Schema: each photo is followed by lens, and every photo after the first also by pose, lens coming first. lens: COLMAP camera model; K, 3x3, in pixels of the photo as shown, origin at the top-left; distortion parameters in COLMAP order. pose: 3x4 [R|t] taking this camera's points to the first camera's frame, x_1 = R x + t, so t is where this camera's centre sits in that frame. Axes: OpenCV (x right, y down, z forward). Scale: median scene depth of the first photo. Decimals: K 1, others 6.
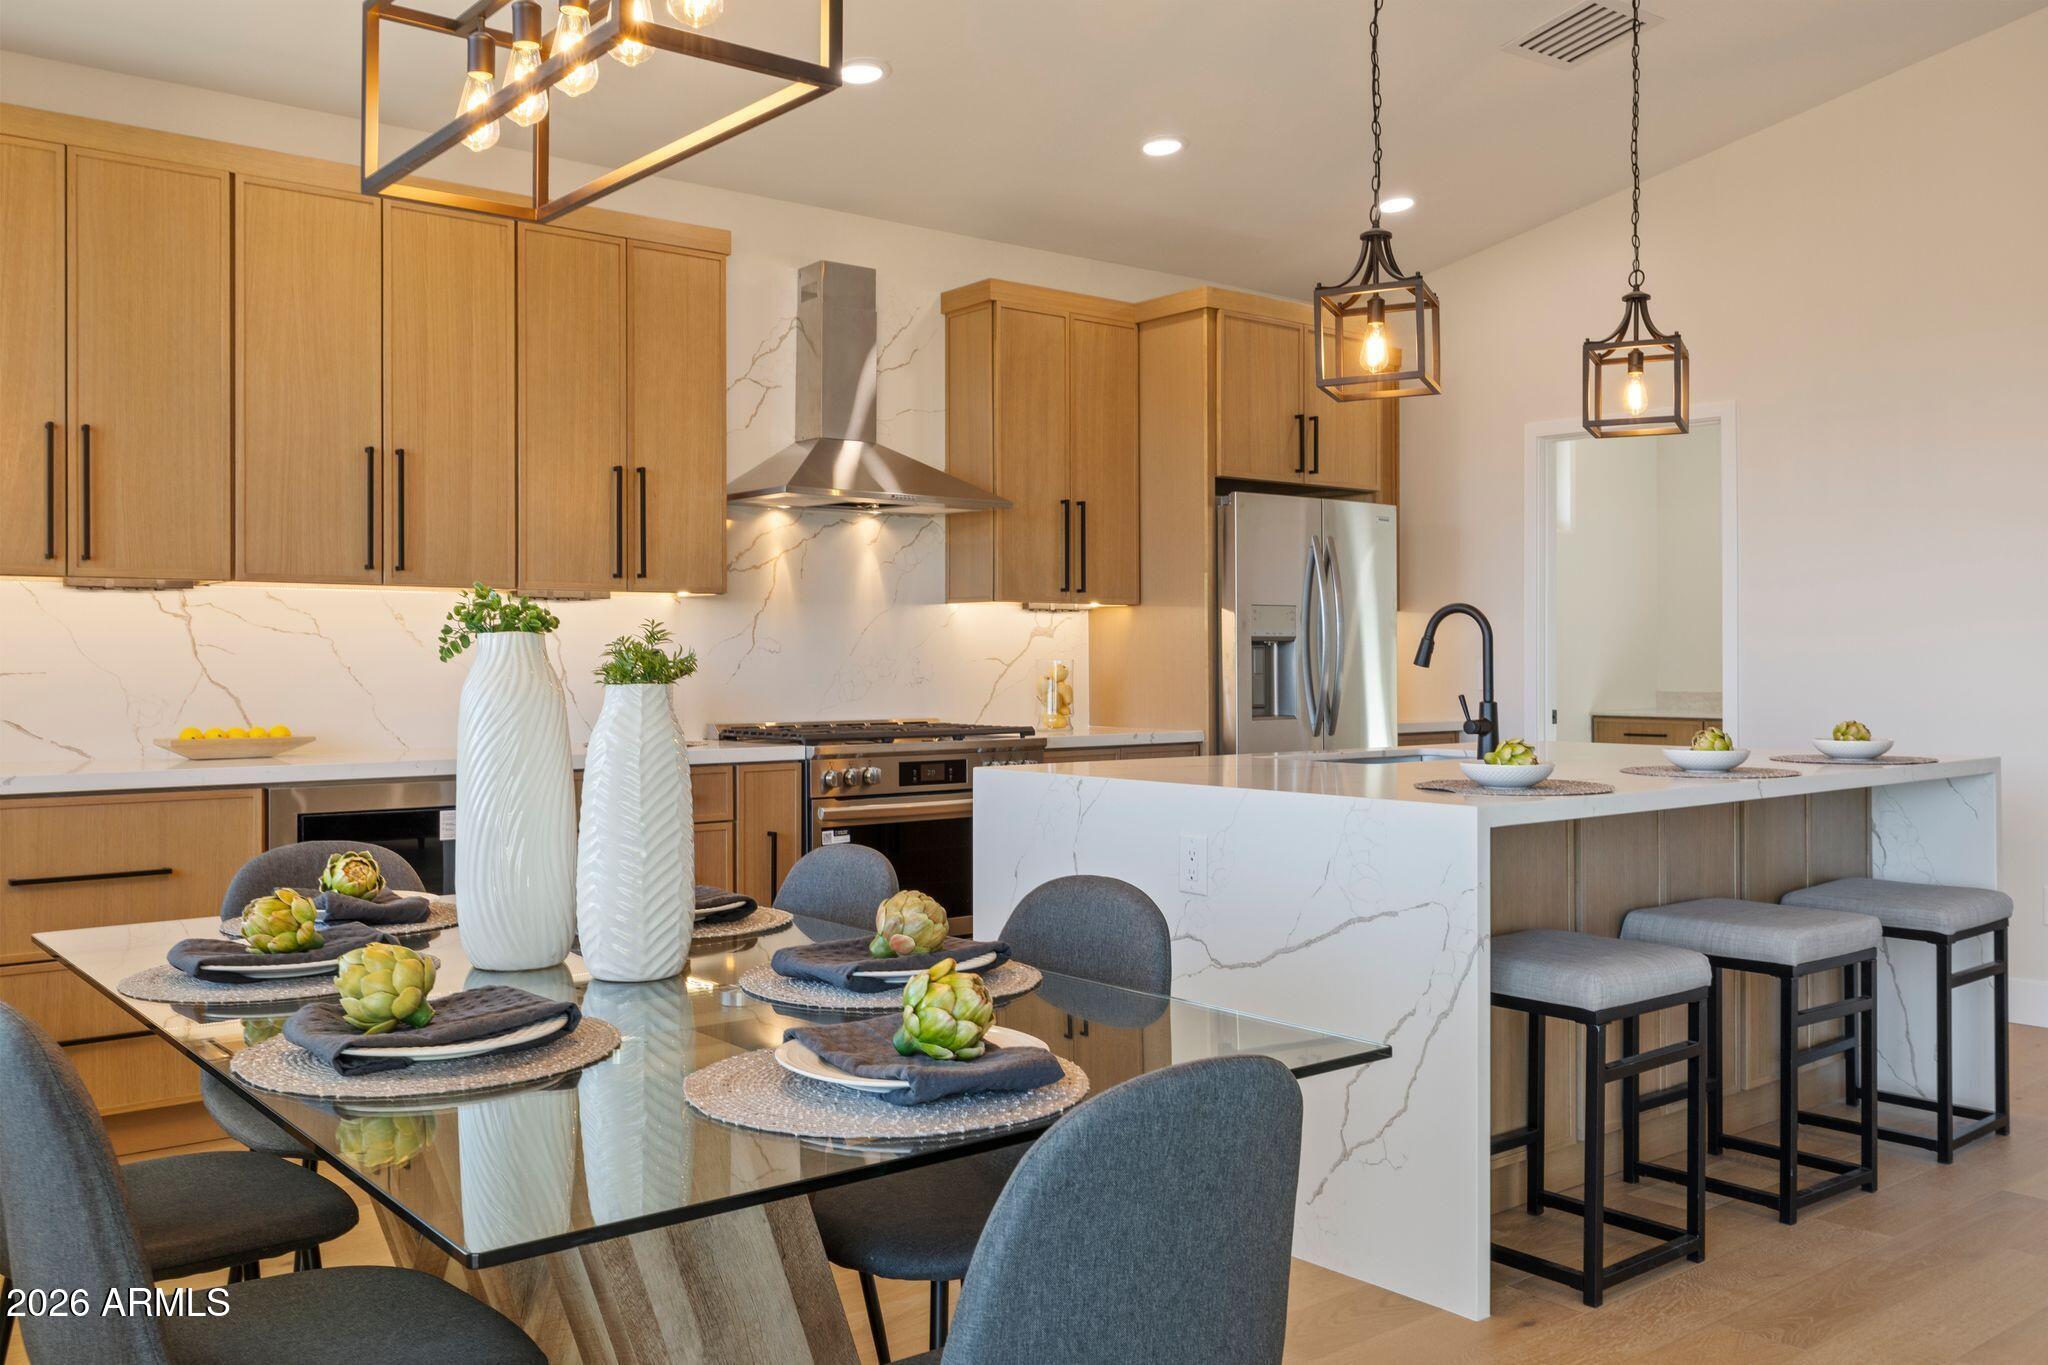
lens RADIAL K [[1689.9, 0, 1007.8], [0, 1689.9, 651.8], [0, 0, 1]] dist [0.001322, 0.000860]
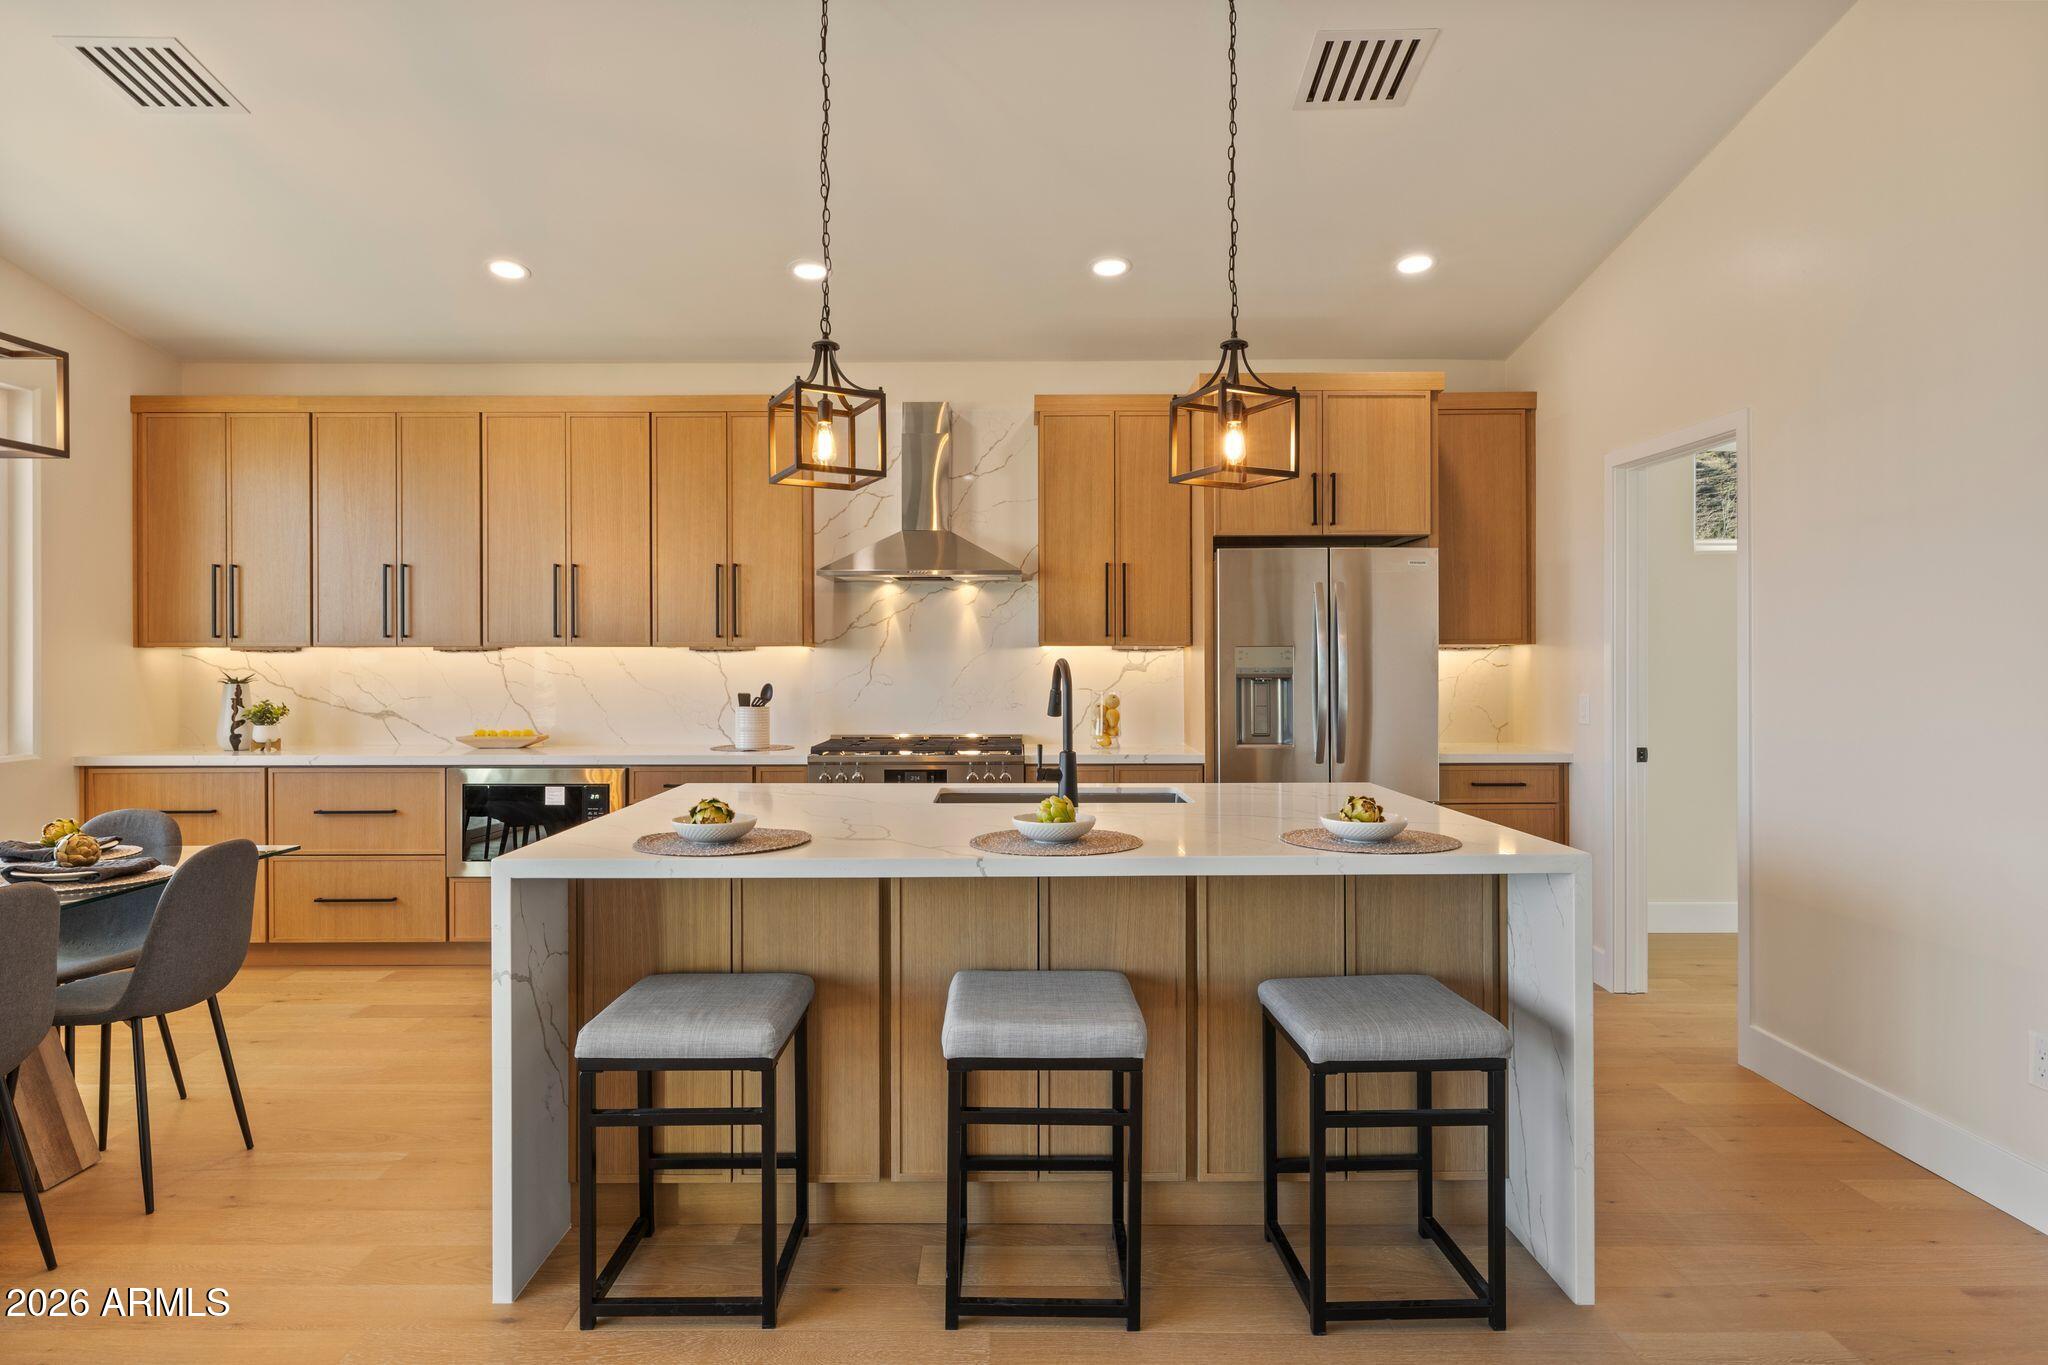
lens RADIAL K [[1141.5, 0, 1011.1], [0, 1141.5, 662.1], [0, 0, 1]] dist [0.003371, 0.001146]
pose [[0.779407, -0.000107, -0.626518, 0.675732], [0.003891, 0.999982, 0.004669, -0.028100], [0.626506, -0.006077, 0.779393, 0.405445]]
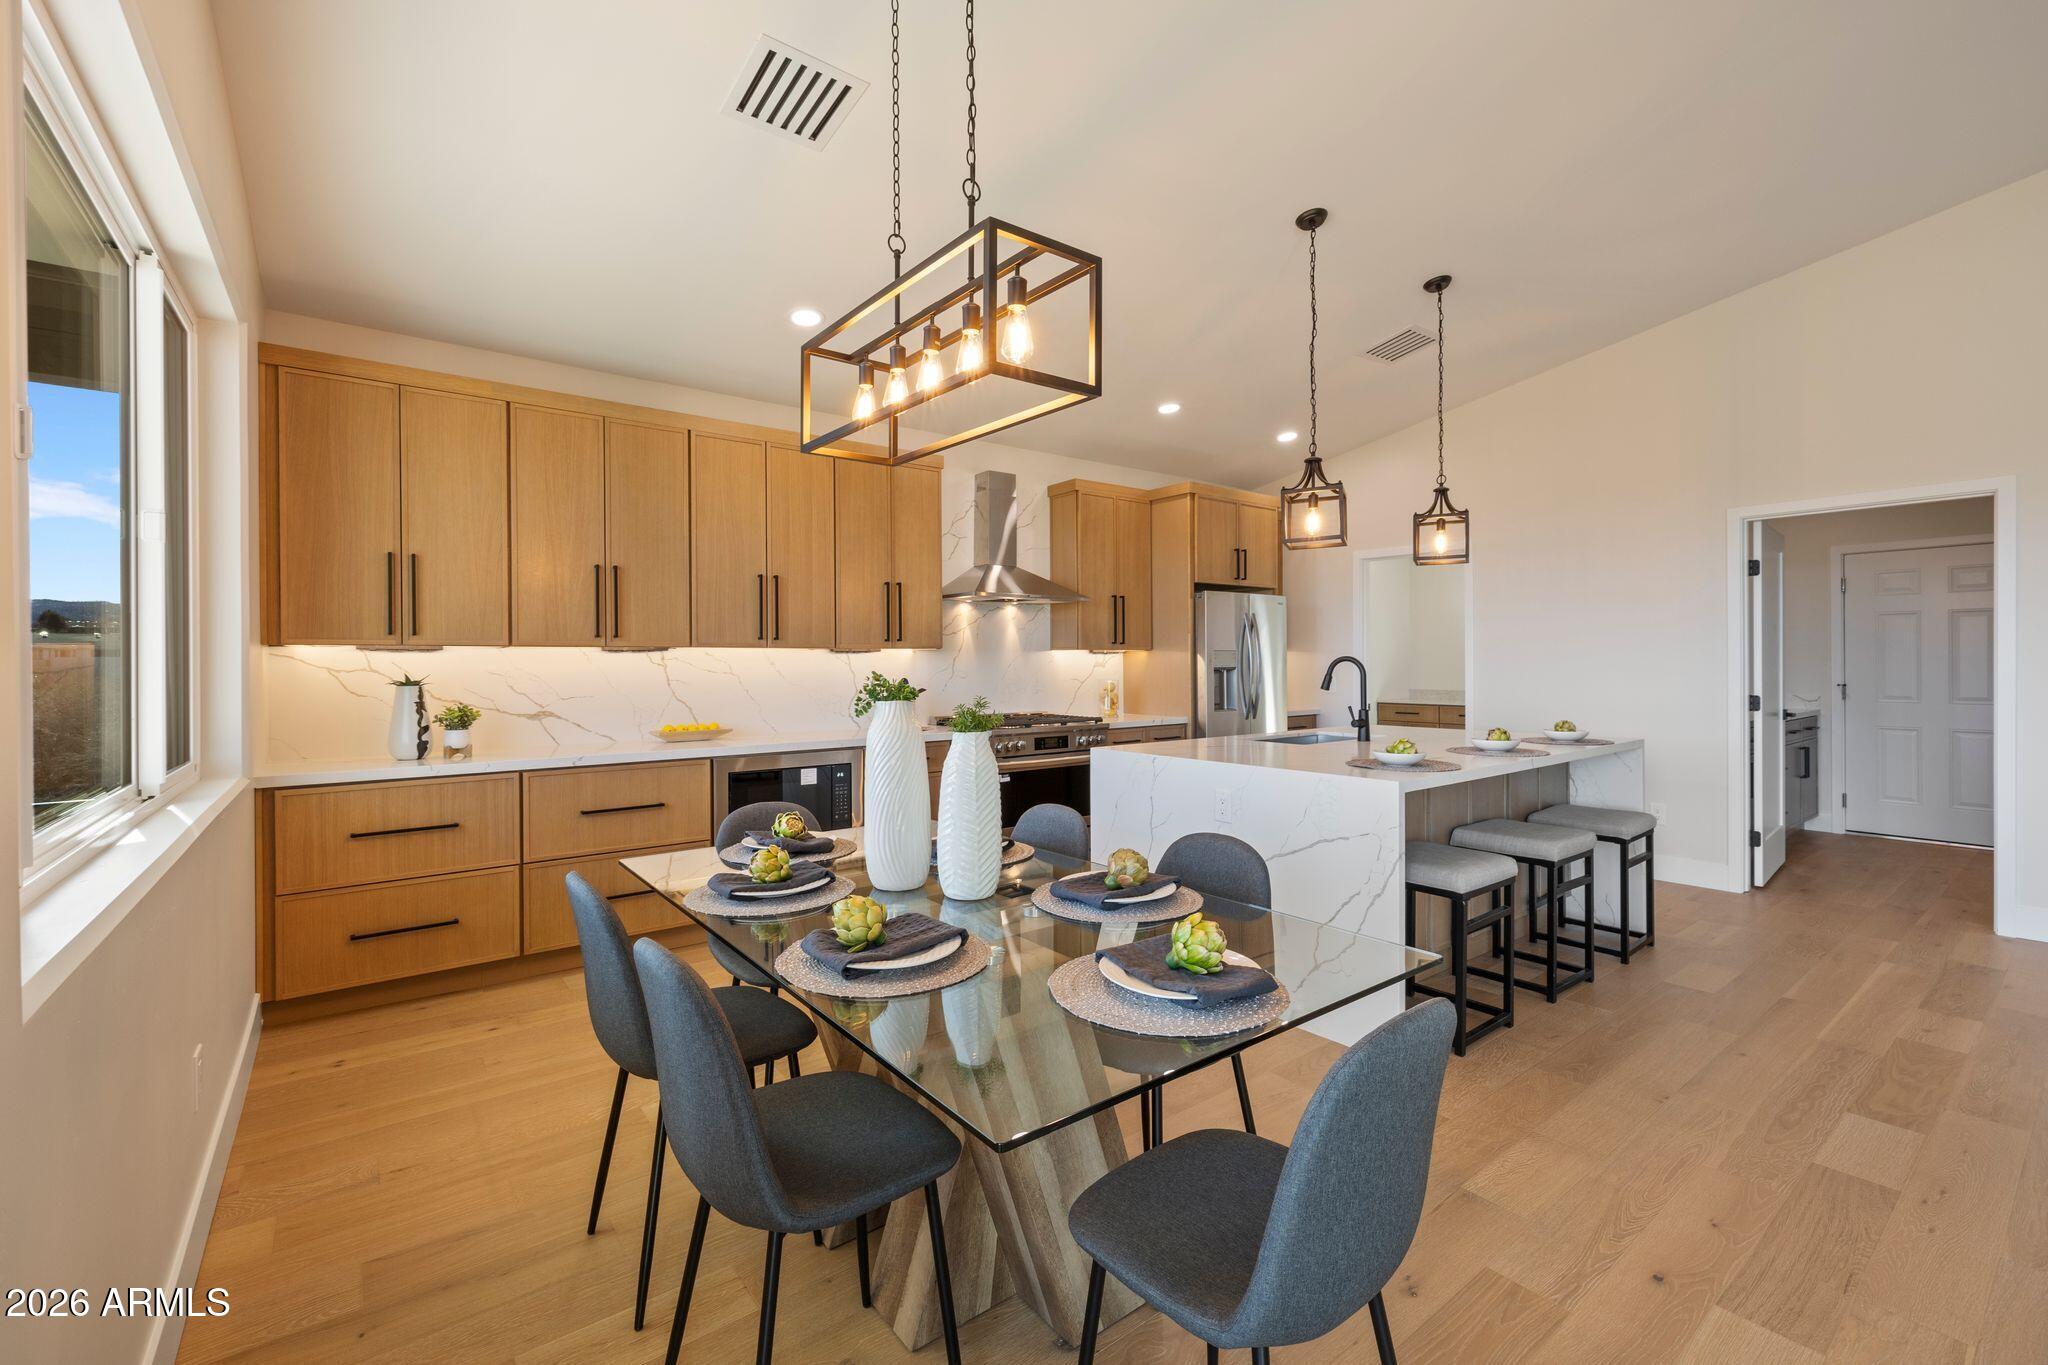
lens RADIAL K [[863.5, 0, 1020.7], [0, 863.5, 662.1], [0, 0, 1]] dist [0.002604, 0.000262]
pose [[0.999814, -0.003839, -0.018875, -0.070355], [0.003932, 0.999980, 0.004936, -0.027450], [0.018856, -0.005010, 0.999810, 0.044161]]
